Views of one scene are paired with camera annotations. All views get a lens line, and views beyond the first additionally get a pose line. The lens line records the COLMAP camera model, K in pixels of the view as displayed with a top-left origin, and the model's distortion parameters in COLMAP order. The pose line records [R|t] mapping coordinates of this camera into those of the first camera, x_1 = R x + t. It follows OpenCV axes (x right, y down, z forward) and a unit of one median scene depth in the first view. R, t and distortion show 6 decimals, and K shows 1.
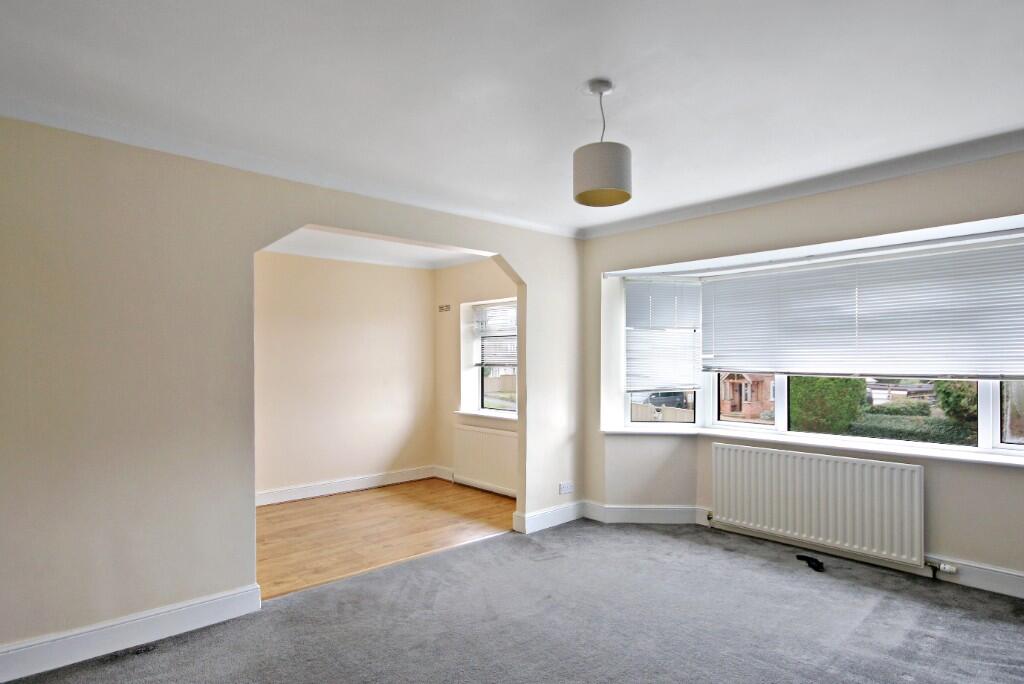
lens RADIAL K [[536.2, 0, 516.6], [0, 536.2, 361.4], [0, 0, 1]] dist [0.002099, 0.000701]
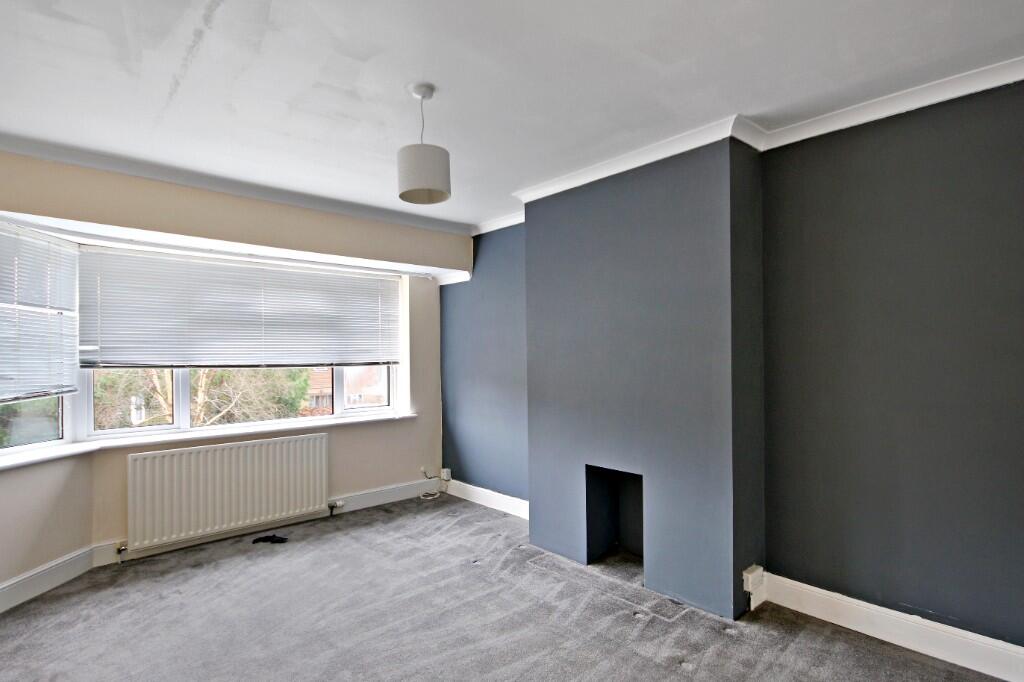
lens RADIAL K [[536.2, 0, 516.6], [0, 536.2, 360.4], [0, 0, 1]] dist [0.002099, 0.000701]
pose [[0.014122, -0.012094, 0.999827, -0.486514], [0.004432, 0.999918, 0.012033, 0.001893], [-0.999890, 0.004262, 0.014175, 0.453231]]
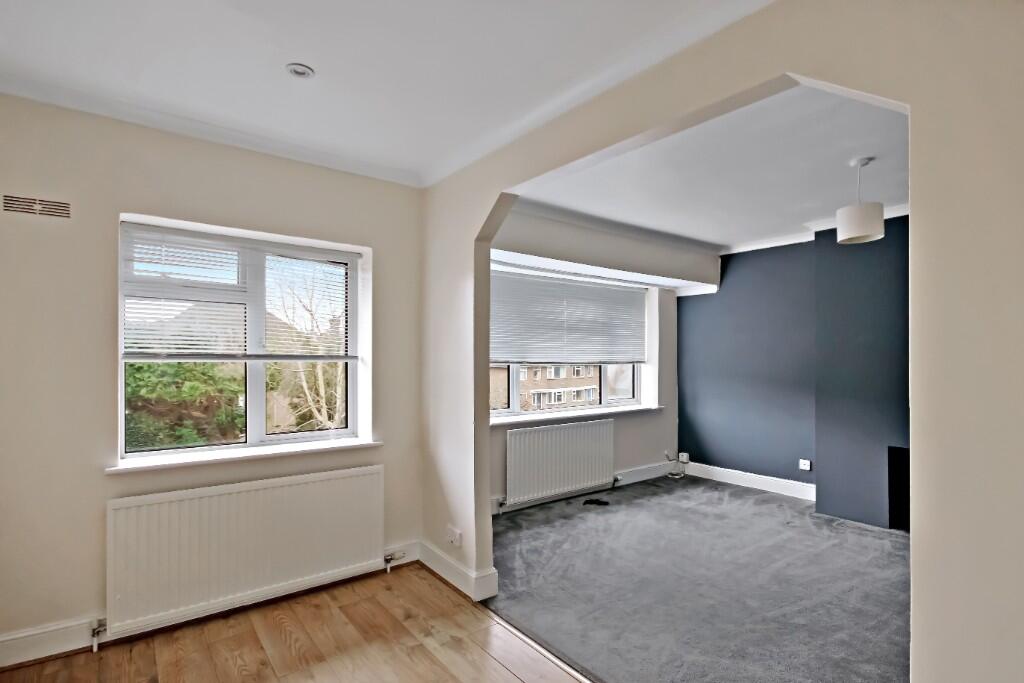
lens RADIAL K [[520.4, 0, 525.6], [0, 520.4, 352.4], [0, 0, 1]] dist [-0.003315, 0.000054]
pose [[0.104665, 0.006484, 0.994486, -0.719844], [-0.004868, 0.999970, -0.006008, 0.006152], [-0.994496, -0.004212, 0.104694, 0.968247]]
